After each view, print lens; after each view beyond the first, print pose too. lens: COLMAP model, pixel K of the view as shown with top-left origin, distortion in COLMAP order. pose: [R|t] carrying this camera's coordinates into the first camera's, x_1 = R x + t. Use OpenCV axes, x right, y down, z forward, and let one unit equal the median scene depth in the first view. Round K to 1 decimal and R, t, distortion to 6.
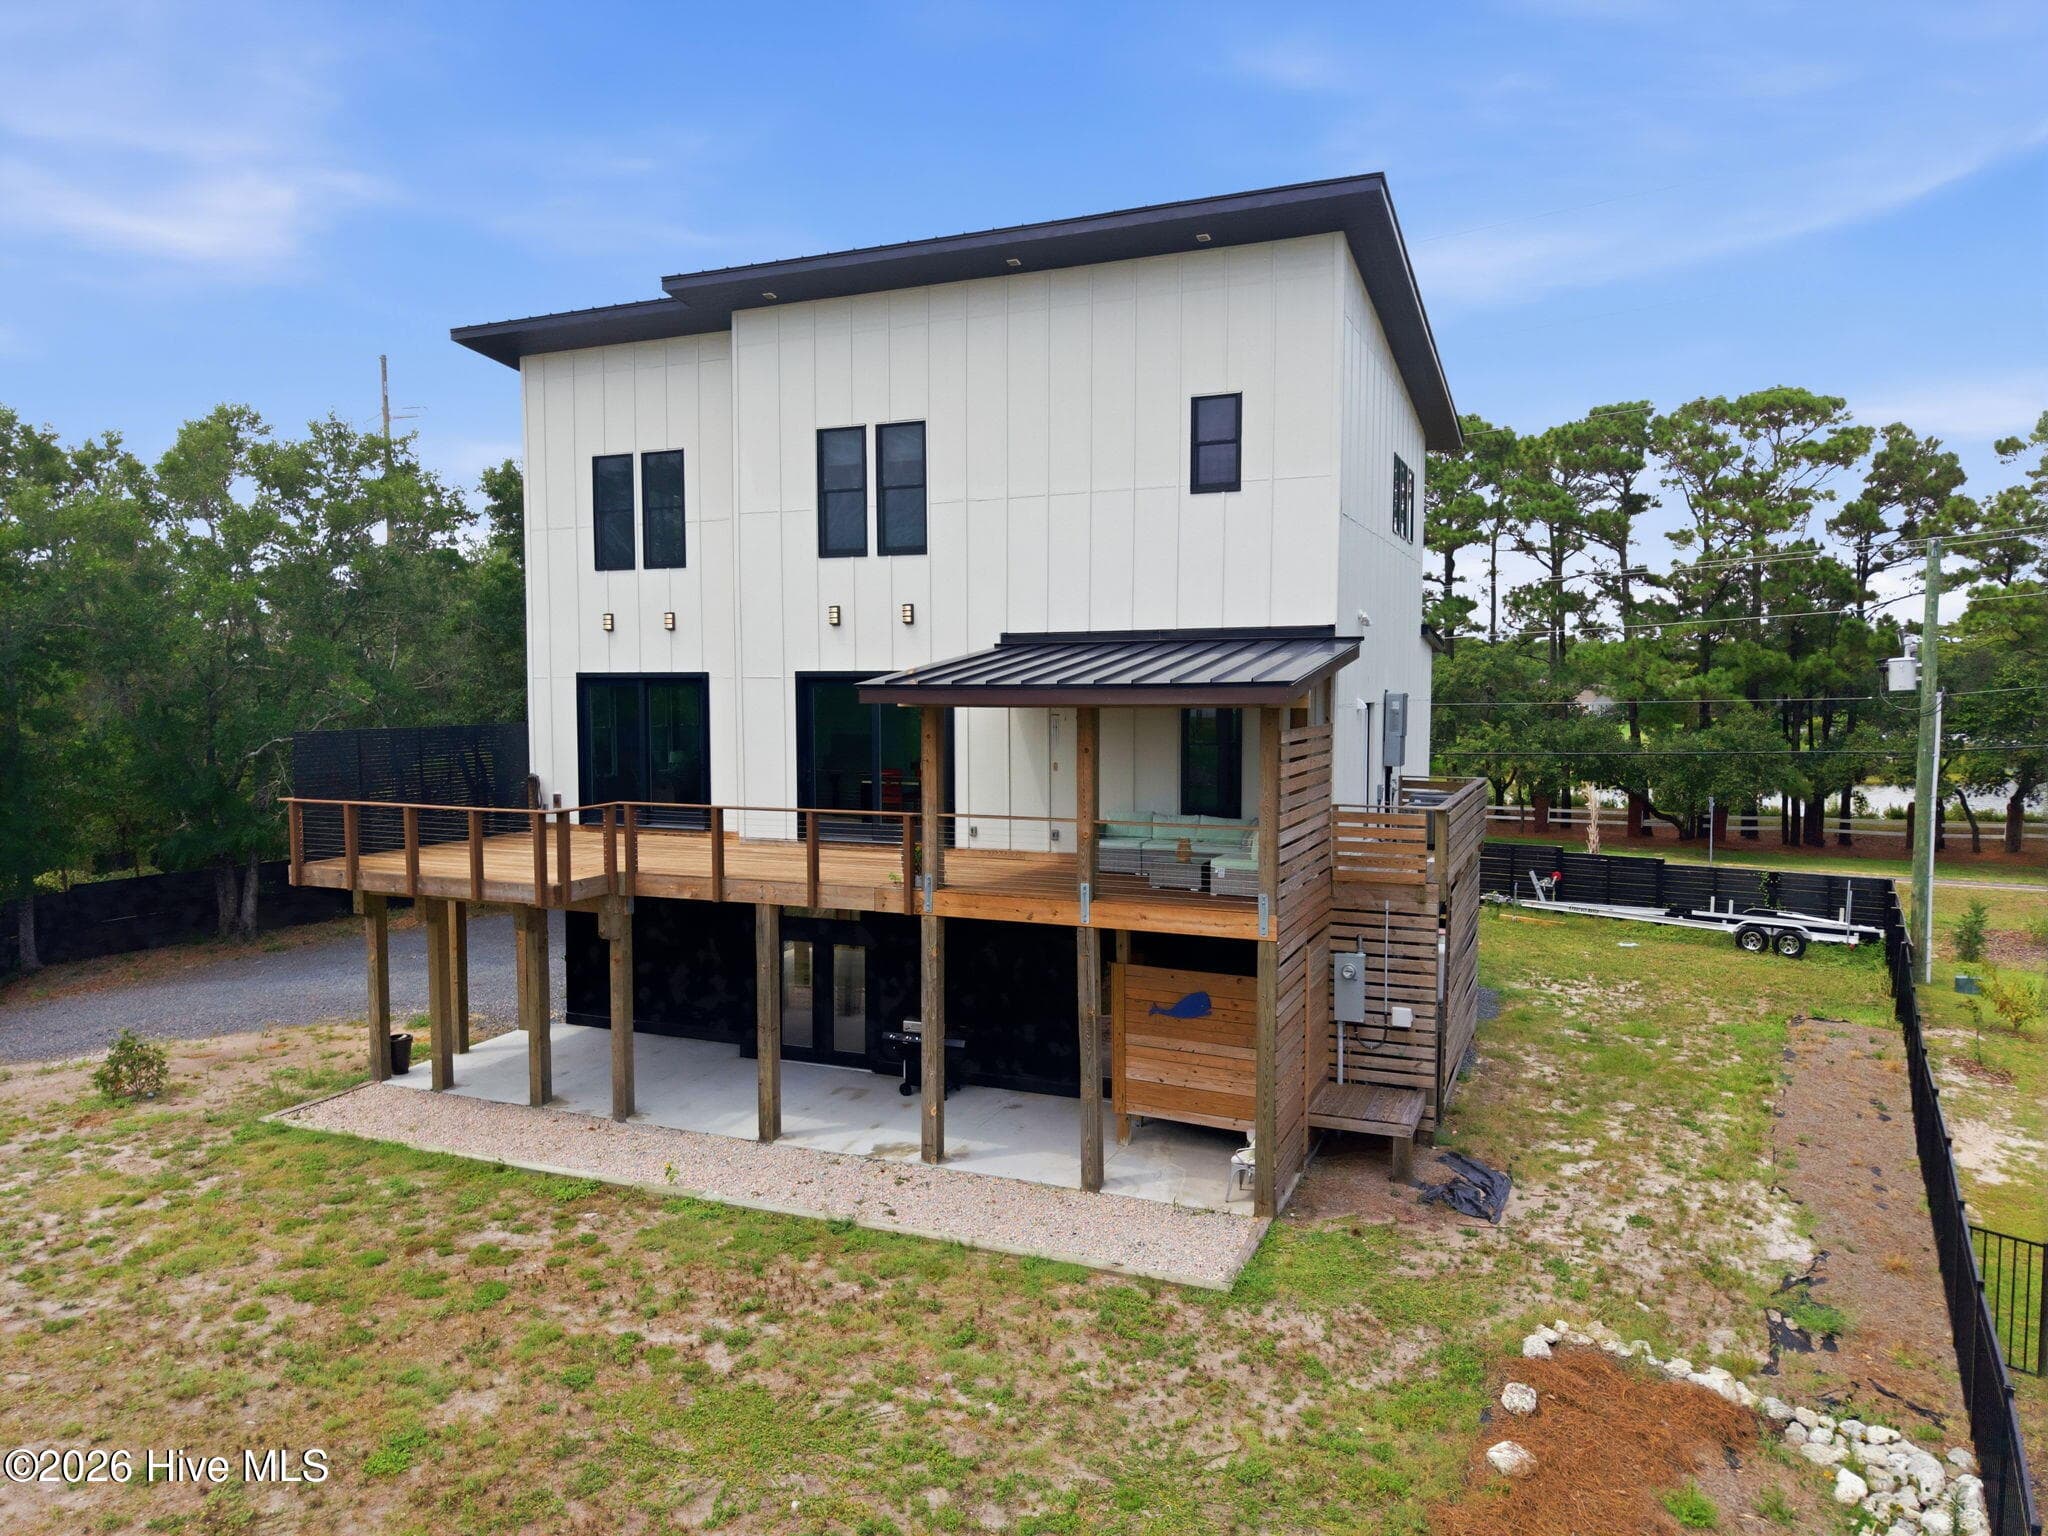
lens RADIAL K [[1377.5, 0, 1011.0], [0, 1377.5, 775.3], [0, 0, 1]] dist [0.003302, 0.000846]
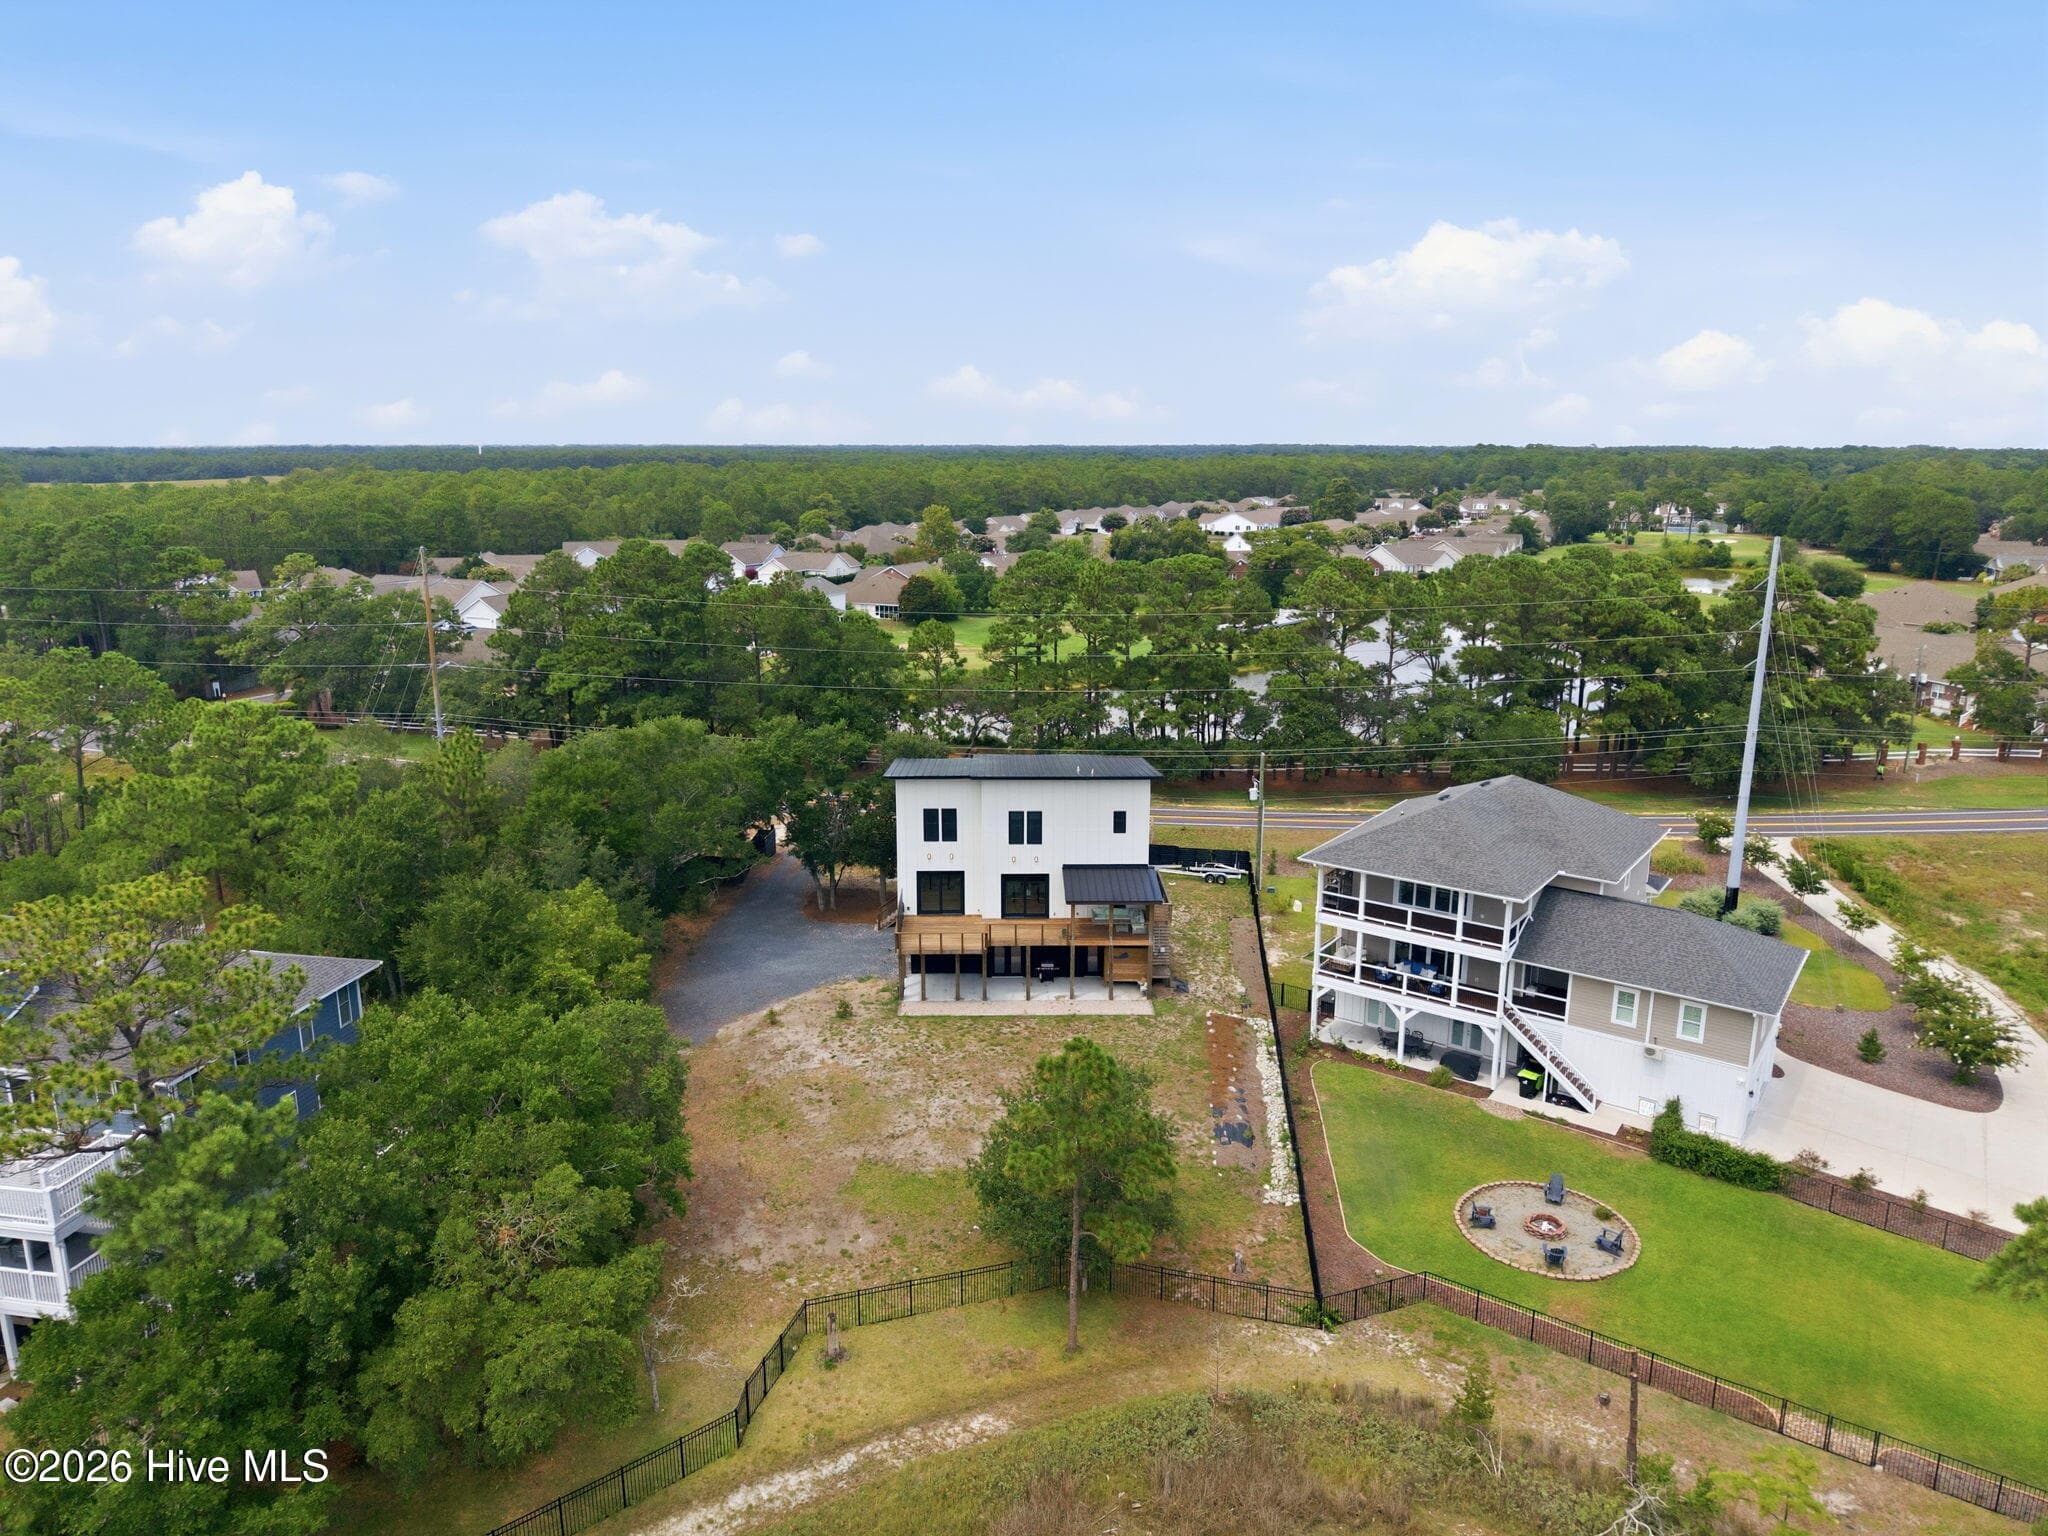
lens RADIAL K [[1374.2, 0, 1010.4], [0, 1374.2, 762.1], [0, 0, 1]] dist [0.036426, -0.047681]
pose [[0.912206, -0.090119, 0.399698, -1.698510], [0.024639, 0.985812, 0.166038, -1.056399], [-0.408990, -0.141613, 0.901484, -2.438278]]
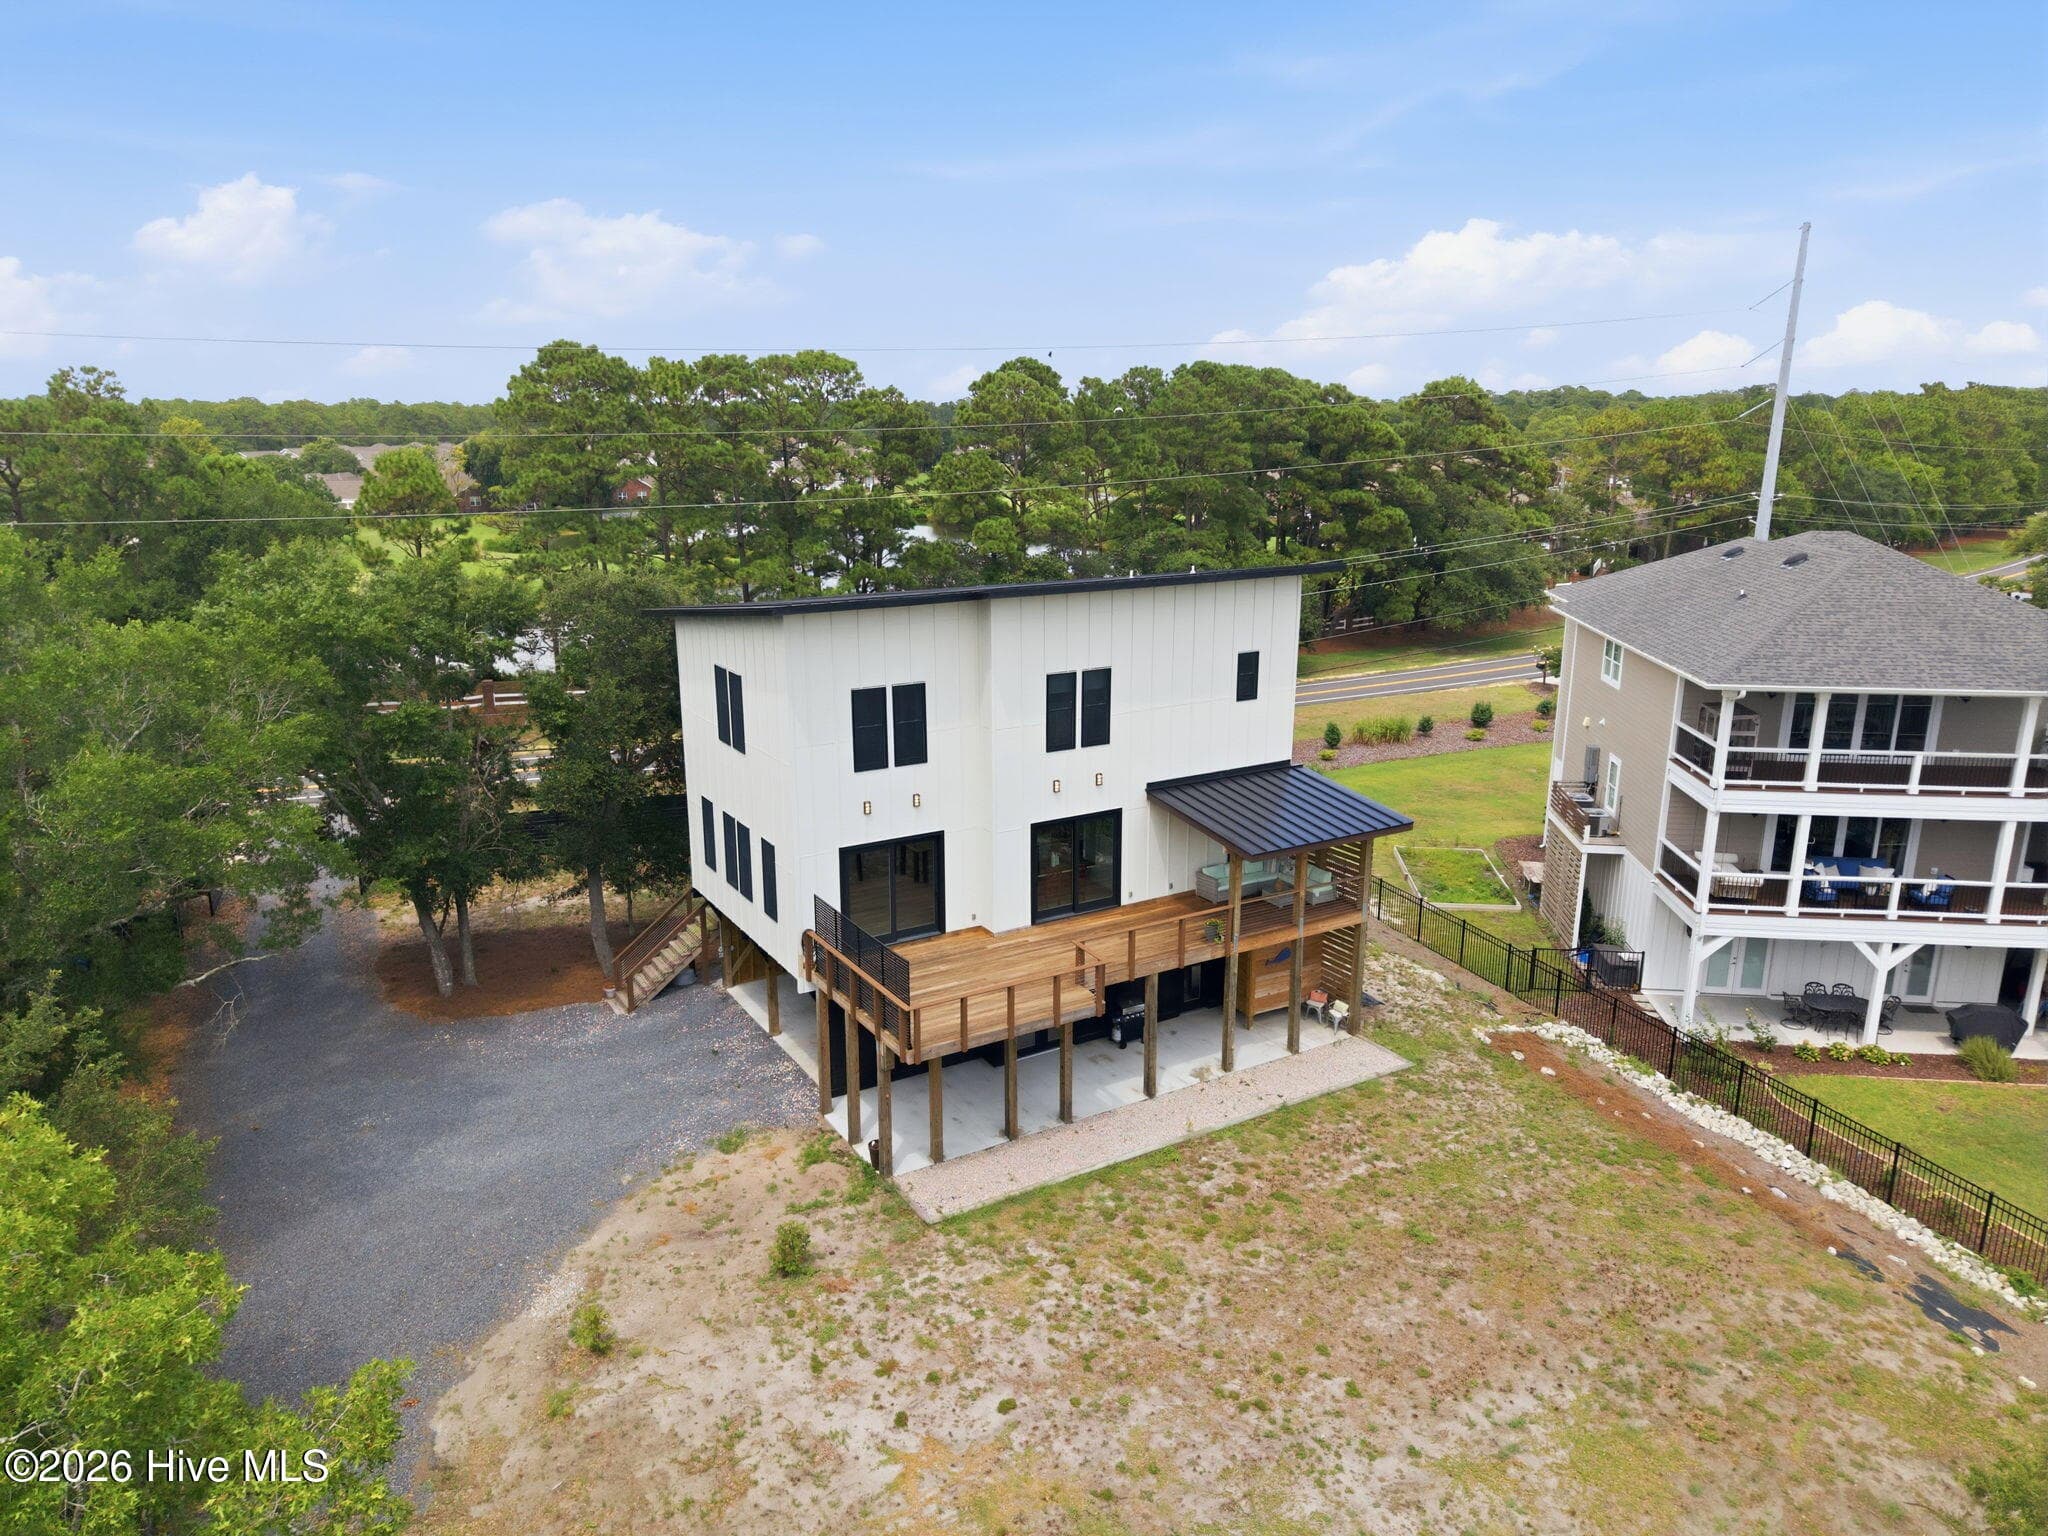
lens RADIAL K [[1374.2, 0, 1010.4], [0, 1374.2, 762.1], [0, 0, 1]] dist [0.036426, -0.047681]
pose [[0.586716, -0.197094, 0.785441, -1.517264], [0.055205, 0.977407, 0.204027, -0.509230], [-0.807909, -0.076346, 0.584341, 0.117314]]
